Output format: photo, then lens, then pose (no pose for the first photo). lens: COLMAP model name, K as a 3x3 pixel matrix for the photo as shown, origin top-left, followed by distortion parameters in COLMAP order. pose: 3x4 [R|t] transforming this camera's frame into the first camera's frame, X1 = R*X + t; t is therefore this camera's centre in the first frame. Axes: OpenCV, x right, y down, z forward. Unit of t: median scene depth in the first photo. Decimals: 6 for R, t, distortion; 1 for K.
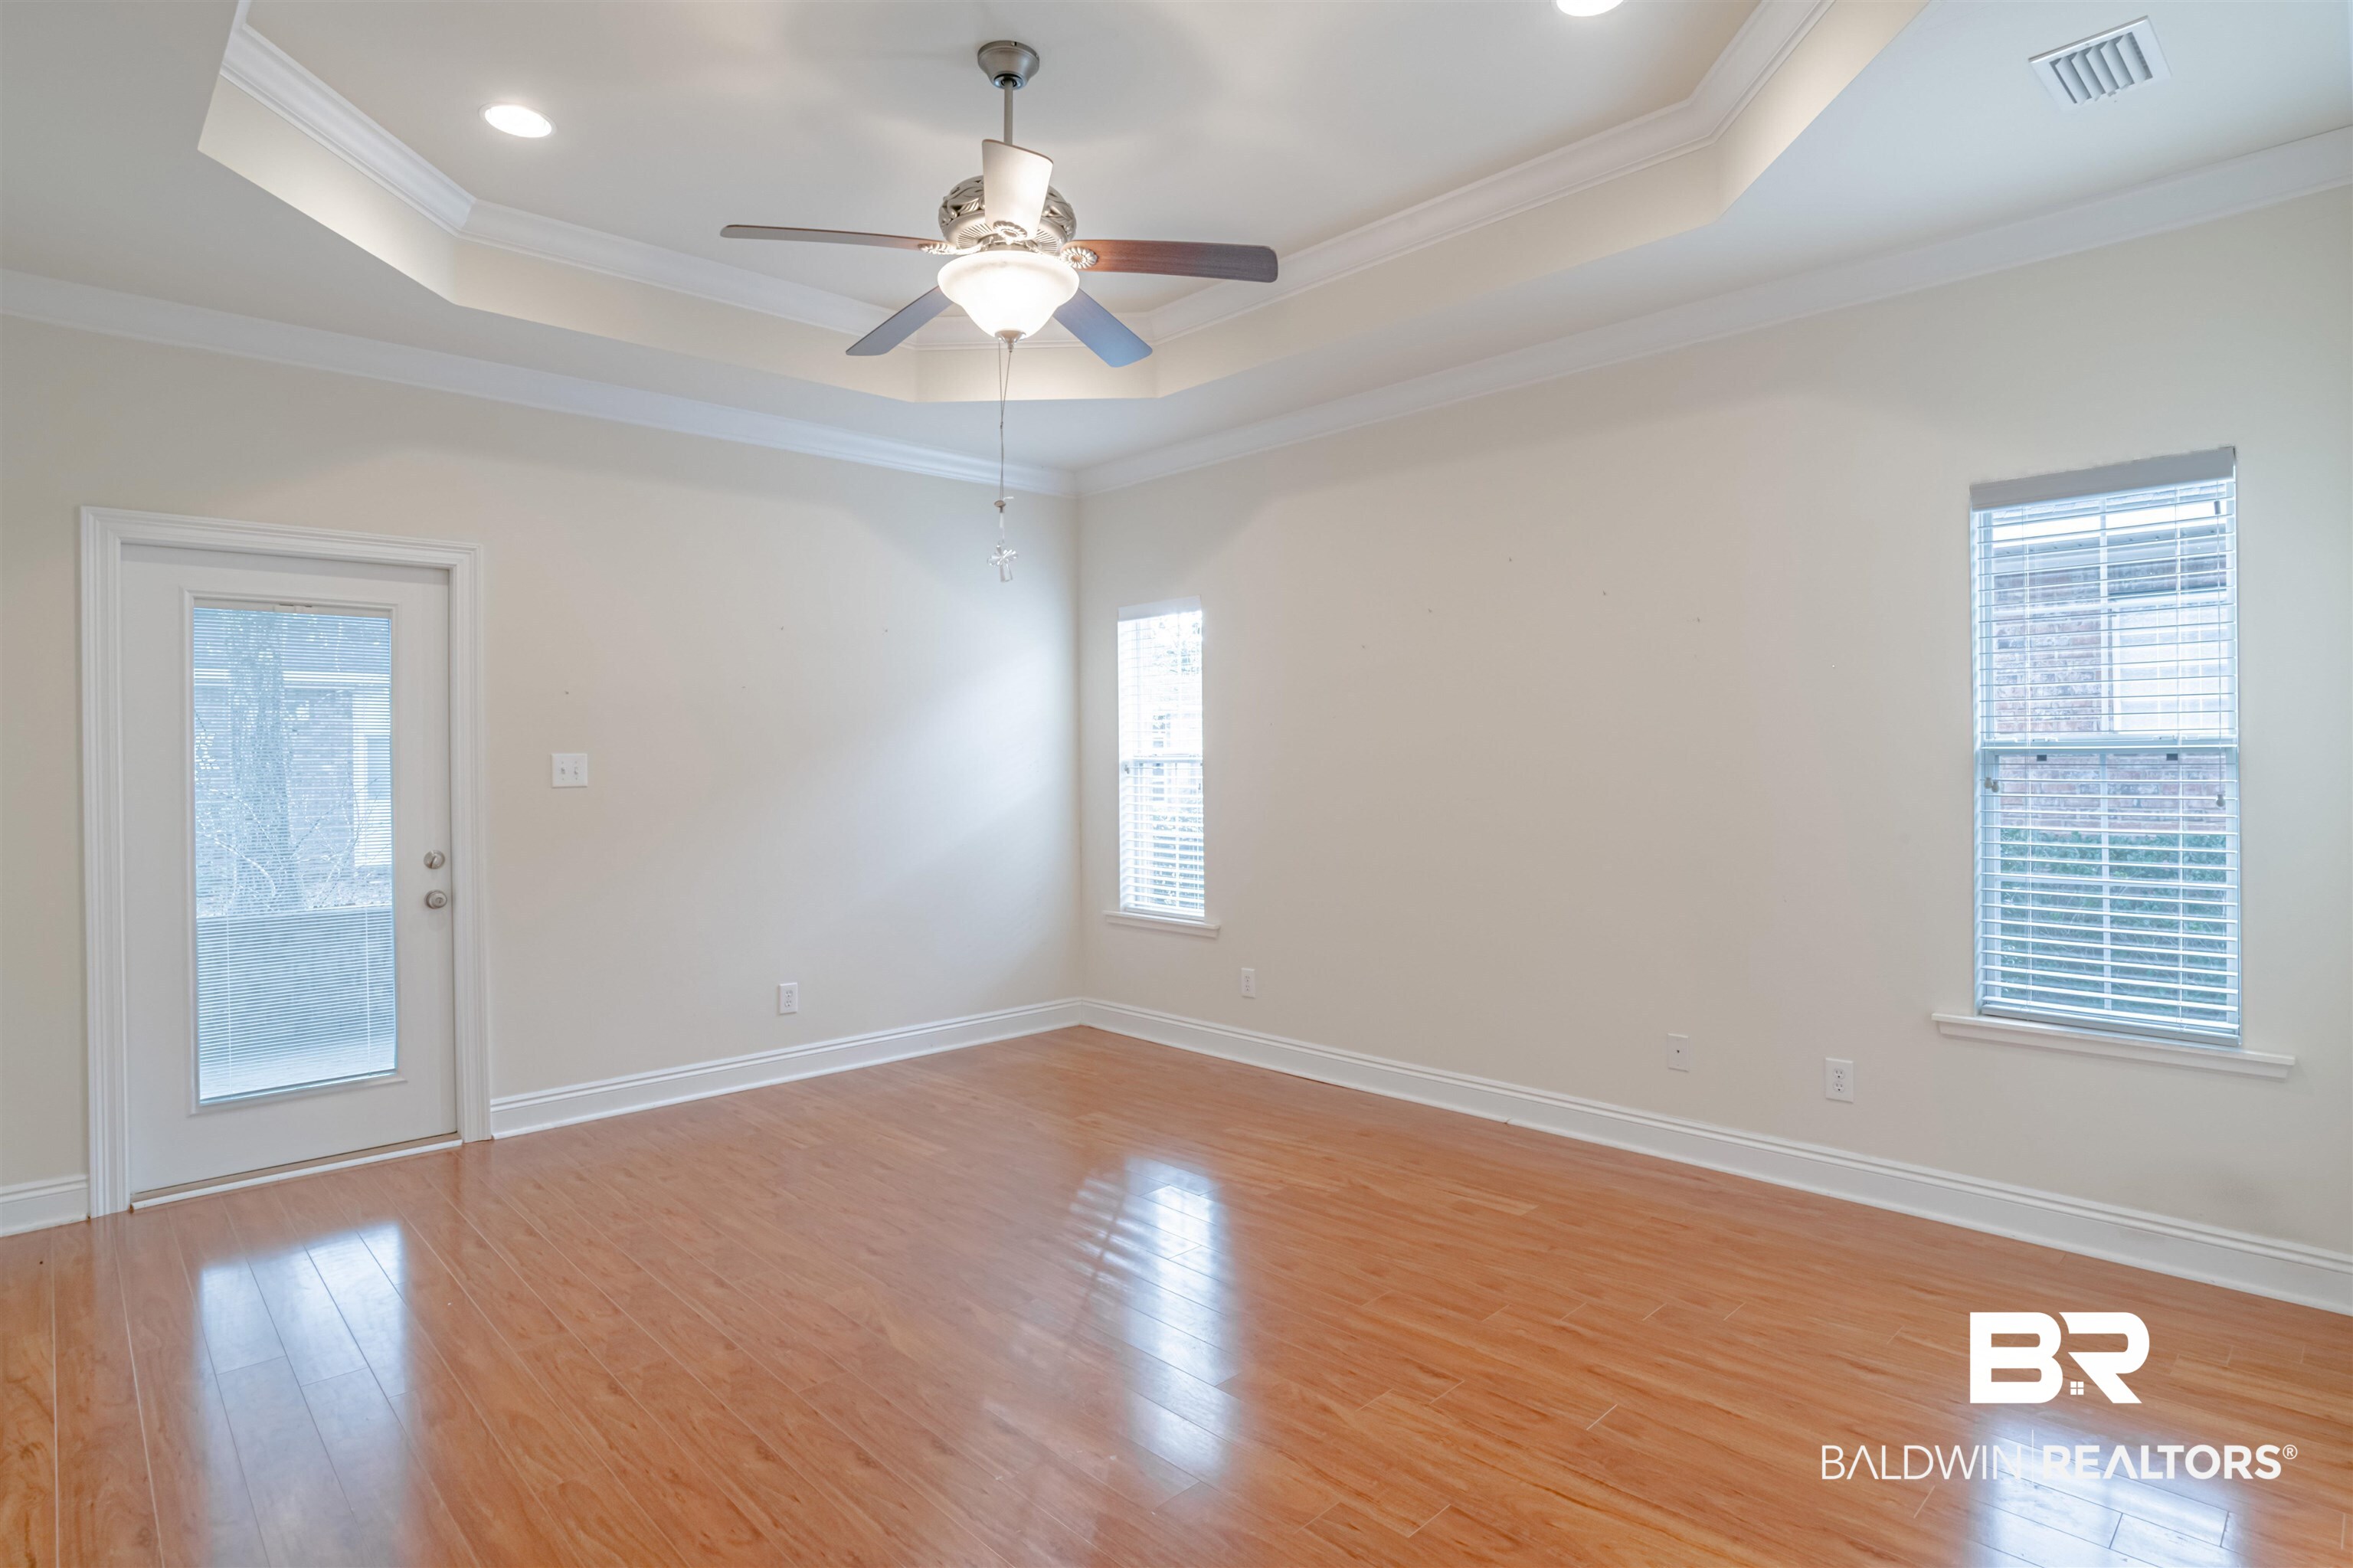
lens RADIAL K [[1248.3, 0, 1176.5], [0, 1248.3, 784.0], [0, 0, 1]] dist [-0.003269, 0.000290]
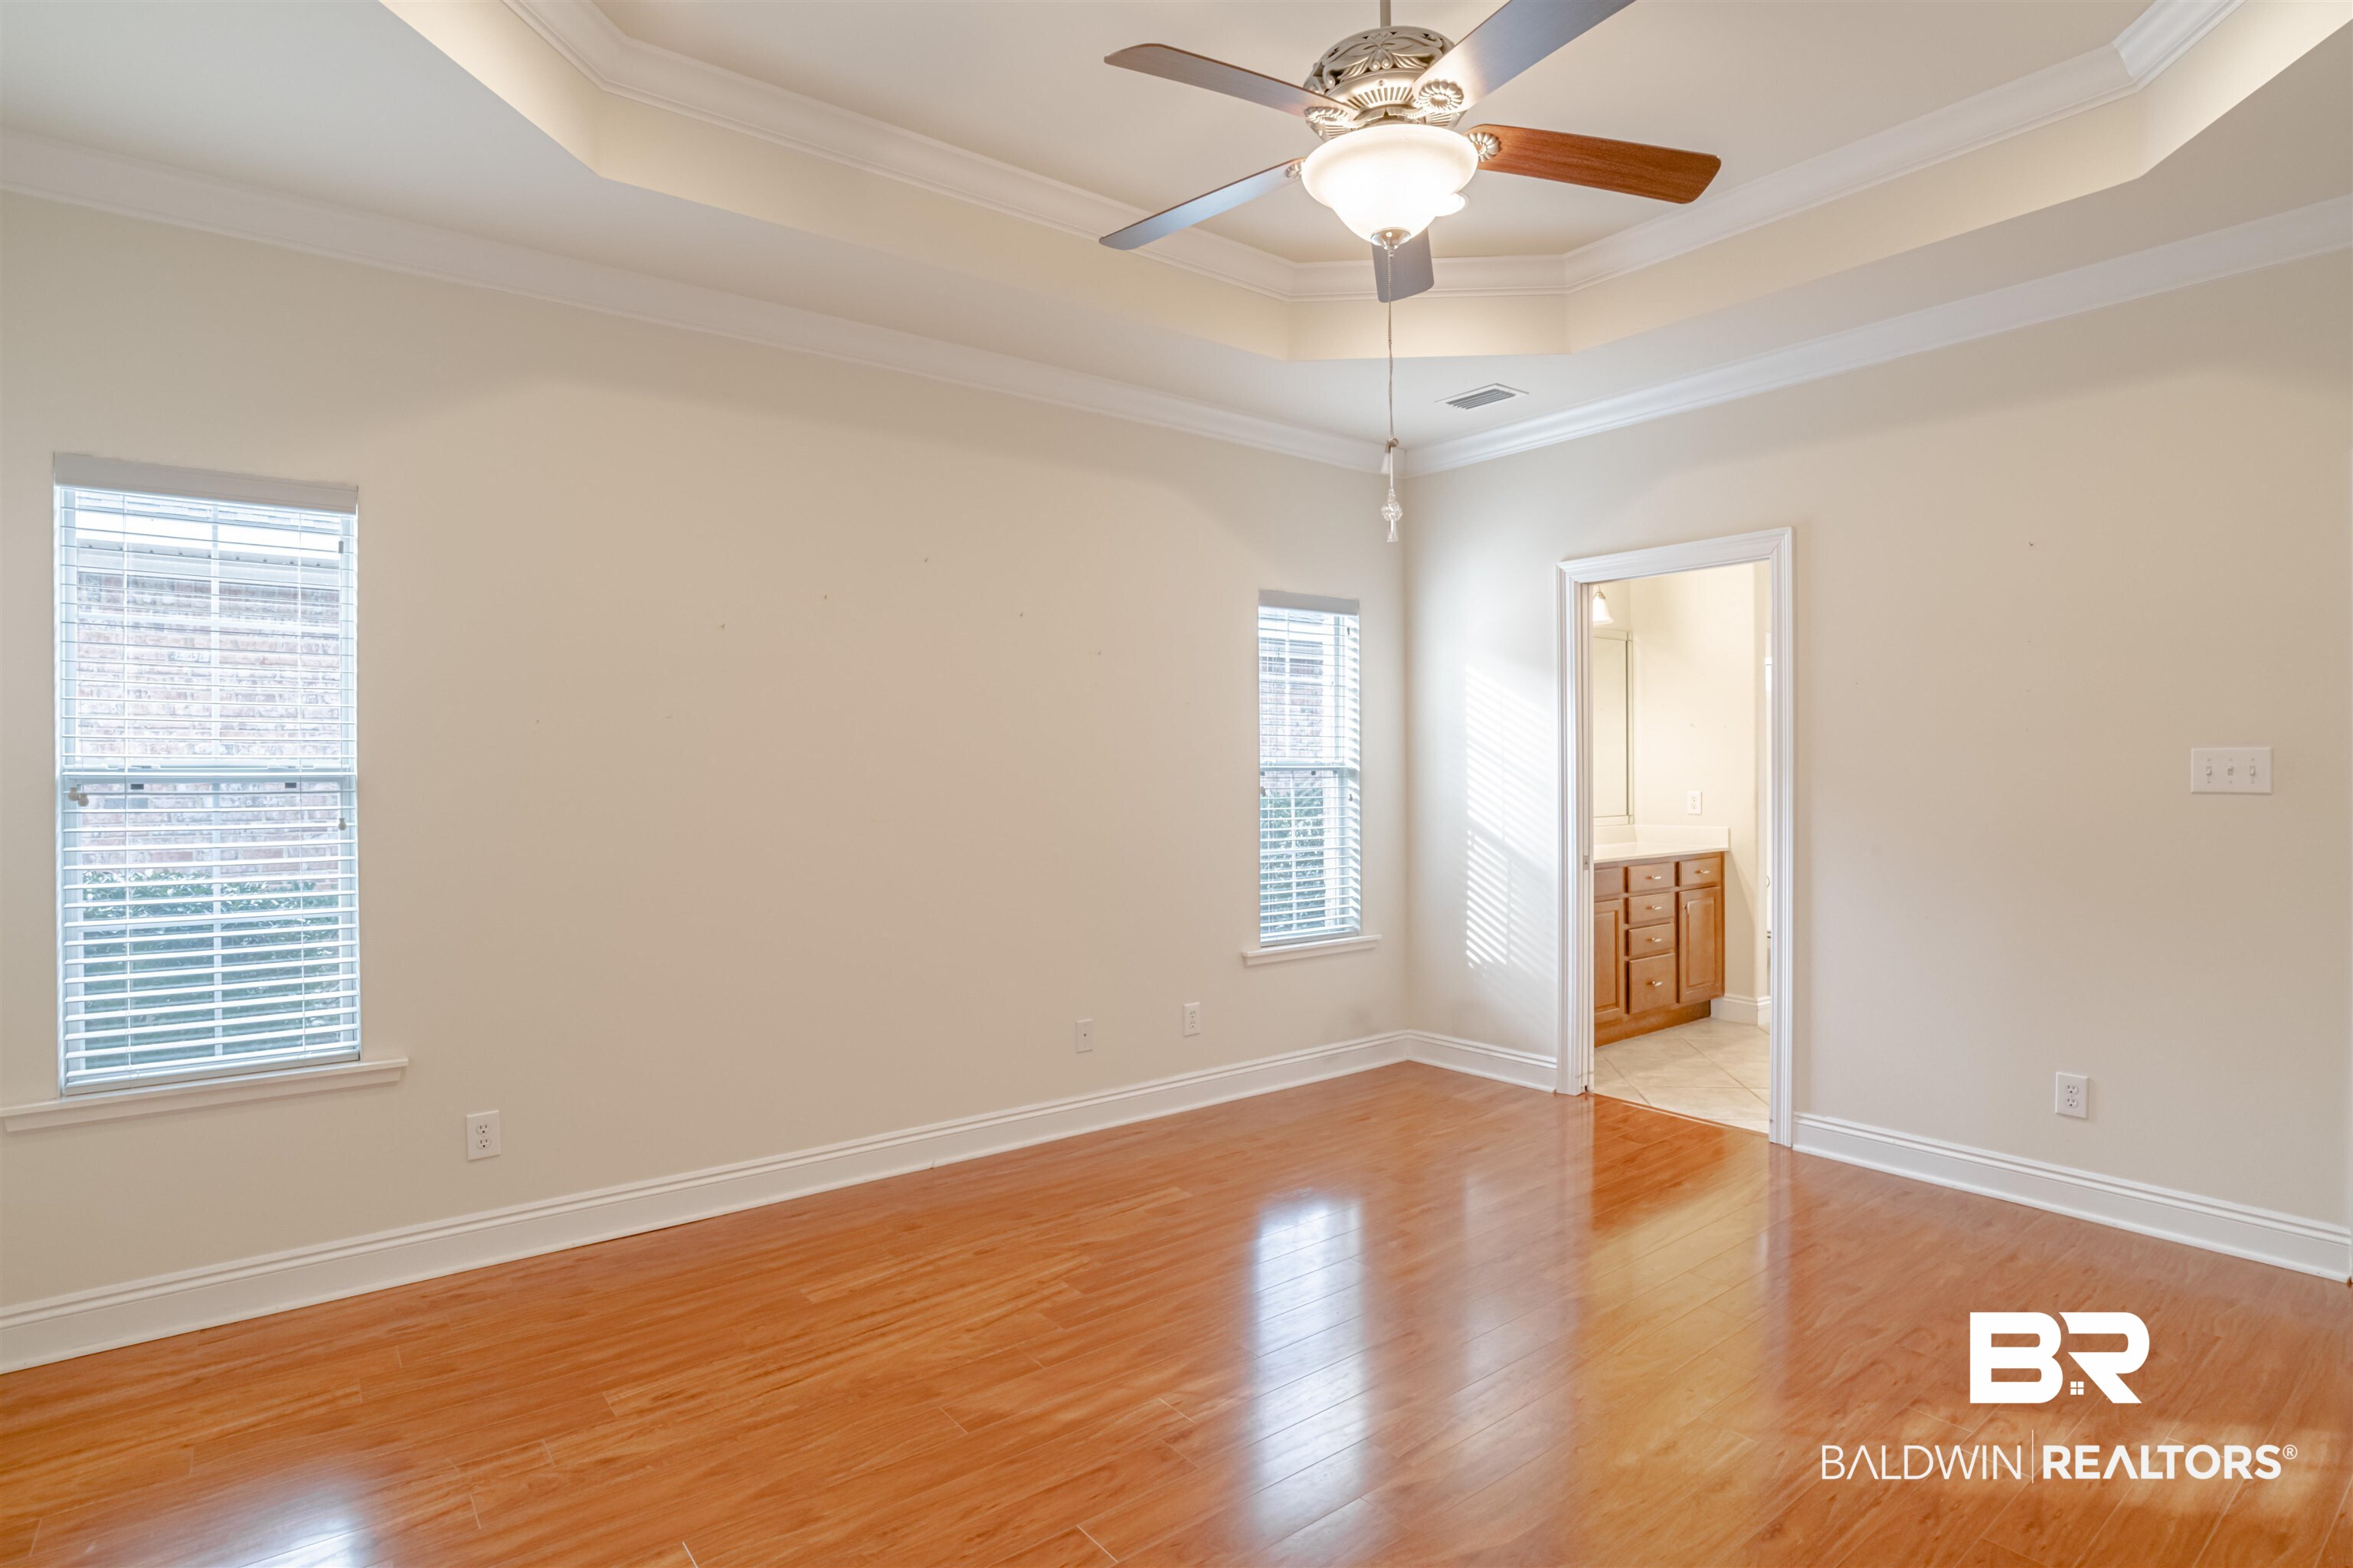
lens RADIAL K [[1325.0, 0, 1178.5], [0, 1325.0, 799.6], [0, 0, 1]] dist [-0.013728, -0.000066]
pose [[0.043151, -0.004377, 0.999059, -0.639008], [0.022641, 0.999738, 0.003402, 0.007075], [-0.998812, 0.022473, 0.043239, 0.732394]]
